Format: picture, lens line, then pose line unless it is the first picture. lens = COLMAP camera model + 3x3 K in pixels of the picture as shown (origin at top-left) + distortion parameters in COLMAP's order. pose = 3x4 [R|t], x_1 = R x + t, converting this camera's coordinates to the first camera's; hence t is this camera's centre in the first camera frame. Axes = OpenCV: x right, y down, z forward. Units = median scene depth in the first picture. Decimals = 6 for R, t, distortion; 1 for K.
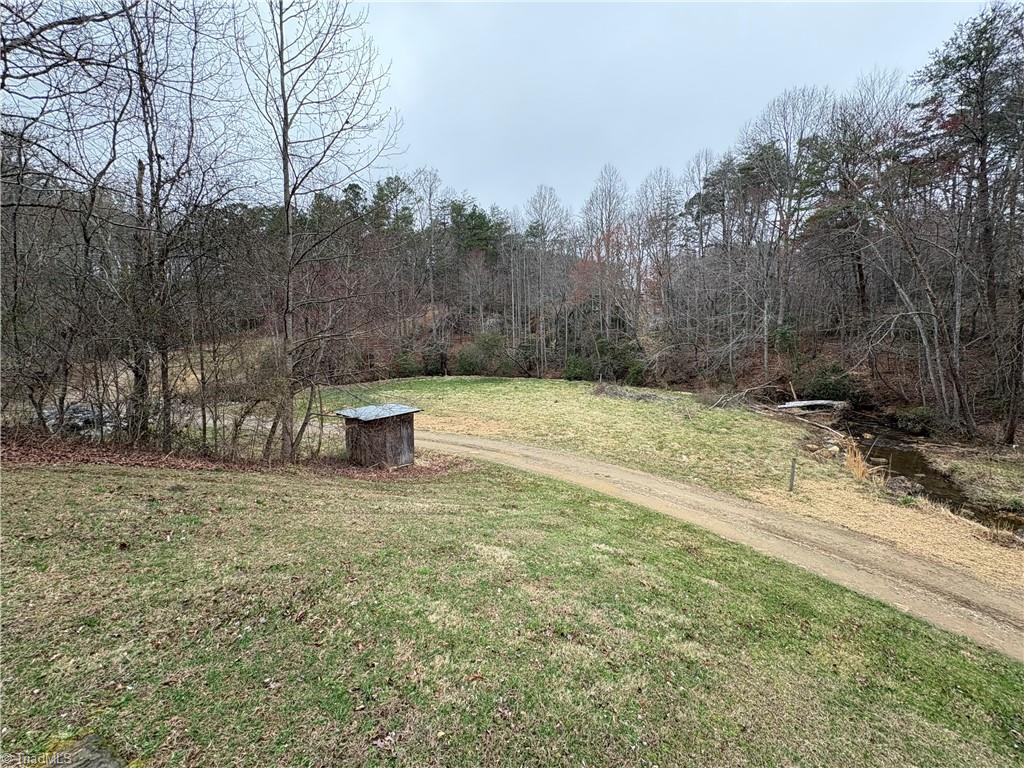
lens RADIAL K [[411.9, 0, 513.6], [0, 411.9, 384.4], [0, 0, 1]] dist [0.002107, 0.000409]
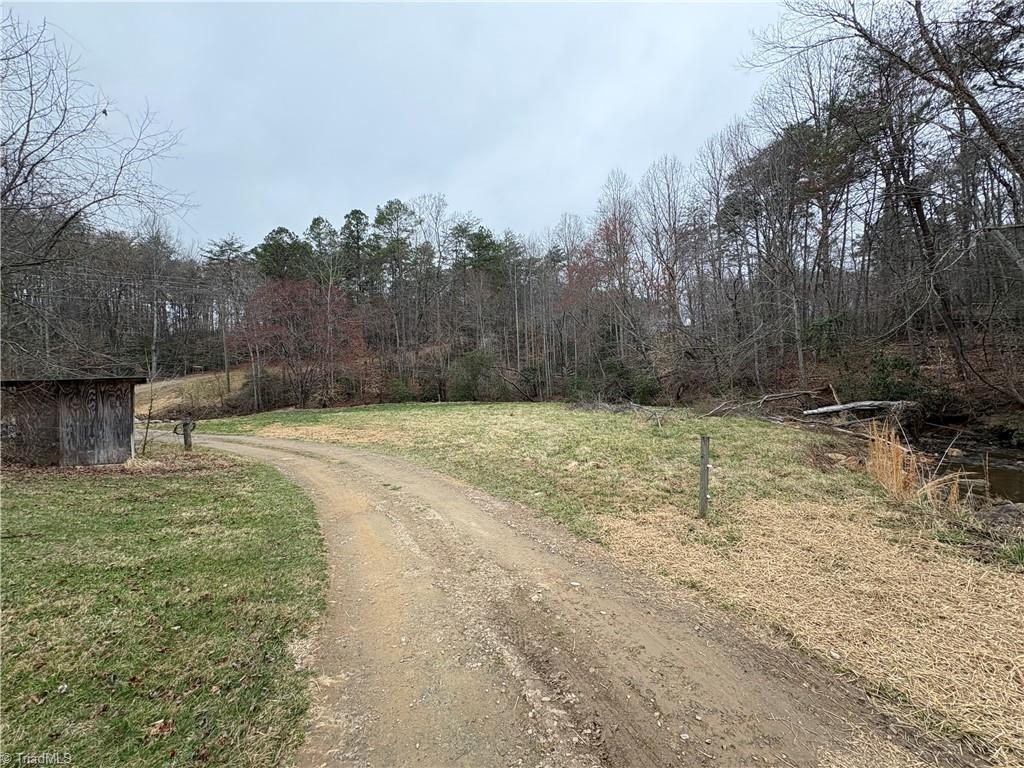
lens RADIAL K [[411.9, 0, 510.4], [0, 411.9, 384.0], [0, 0, 1]] dist [0.002107, 0.000409]
pose [[0.991160, -0.010968, -0.132215, 0.126139], [-0.002898, 0.994549, -0.104227, 0.039647], [0.132638, 0.103689, 0.985726, 0.130617]]
